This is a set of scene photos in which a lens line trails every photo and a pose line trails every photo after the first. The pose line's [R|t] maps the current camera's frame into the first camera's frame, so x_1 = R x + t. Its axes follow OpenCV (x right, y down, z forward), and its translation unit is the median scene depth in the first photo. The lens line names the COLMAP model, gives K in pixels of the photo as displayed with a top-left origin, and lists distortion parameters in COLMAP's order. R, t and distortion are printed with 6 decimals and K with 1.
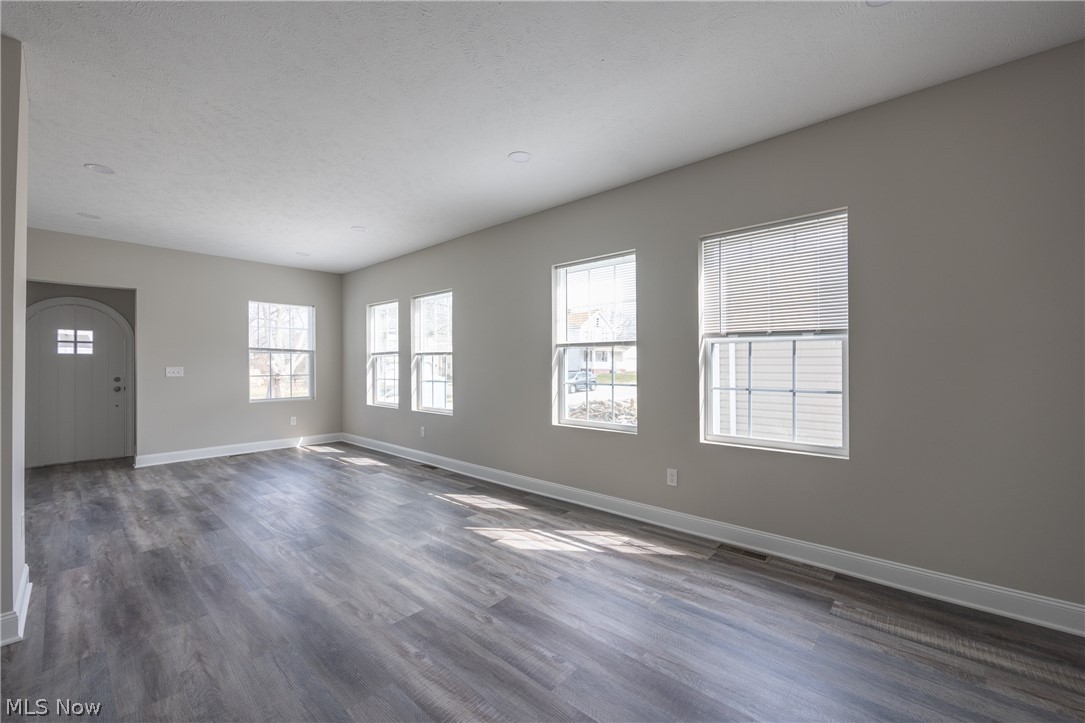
lens RADIAL K [[431.4, 0, 554.9], [0, 431.4, 363.8], [0, 0, 1]] dist [-0.000634, -0.000110]
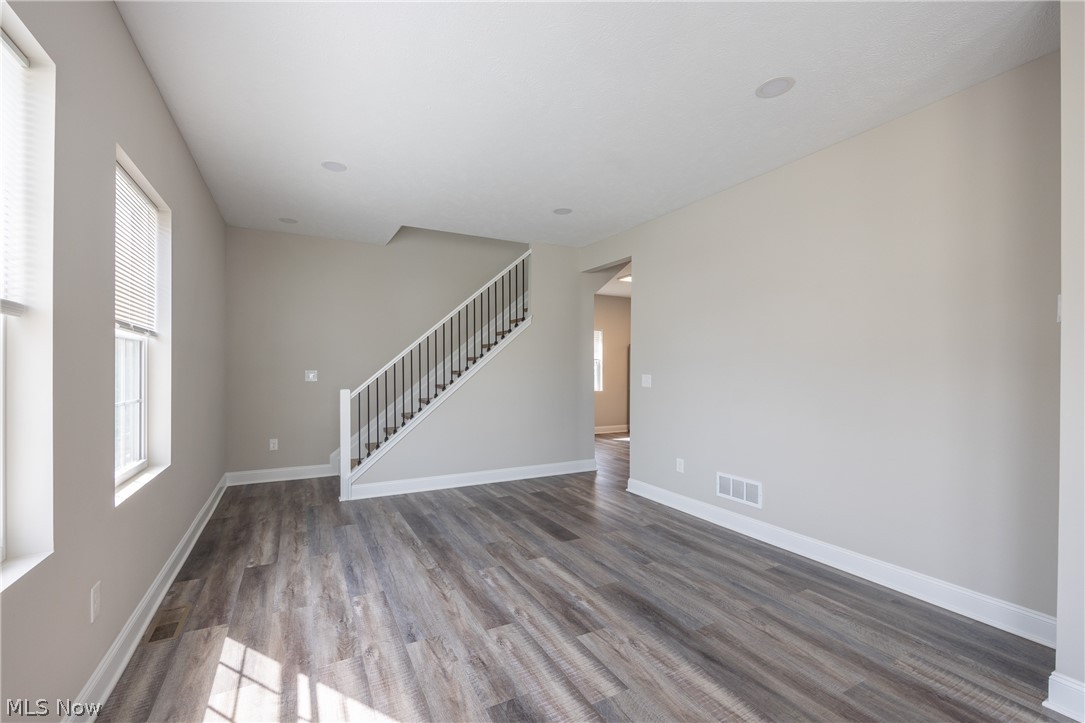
lens RADIAL K [[449.3, 0, 526.7], [0, 449.3, 366.5], [0, 0, 1]] dist [-0.001090, -0.000238]
pose [[-0.928621, 0.002600, 0.371020, -0.339434], [-0.000994, 0.999954, -0.009494, -0.001940], [-0.371027, -0.009186, -0.928577, 1.169962]]
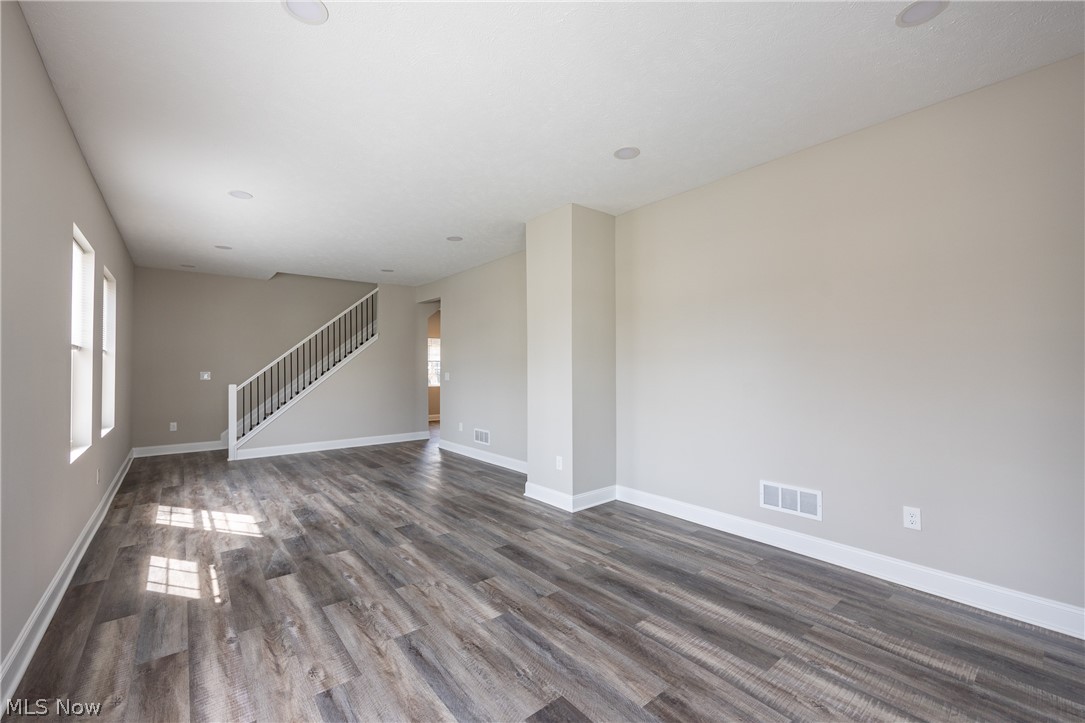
lens RADIAL K [[445.7, 0, 552.8], [0, 445.7, 362.5], [0, 0, 1]] dist [-0.001023, -0.000243]
pose [[-0.987441, 0.008730, 0.157749, -0.941602], [0.005637, 0.999783, -0.020047, 0.004768], [-0.157889, -0.018906, -0.987276, 1.744762]]
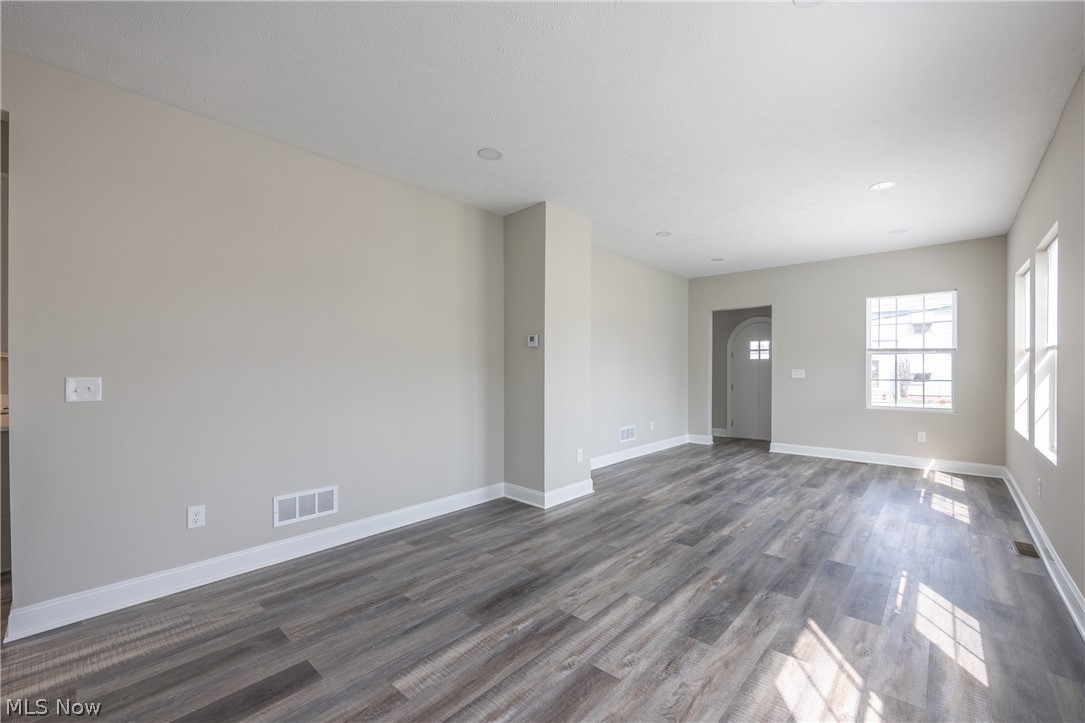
lens RADIAL K [[445.7, 0, 552.8], [0, 445.7, 362.5], [0, 0, 1]] dist [-0.001023, -0.000243]
pose [[-0.004114, -0.009212, -0.999949, 0.426014], [0.003722, 0.999951, -0.009227, -0.003139], [0.999985, -0.003759, -0.004079, 0.562719]]
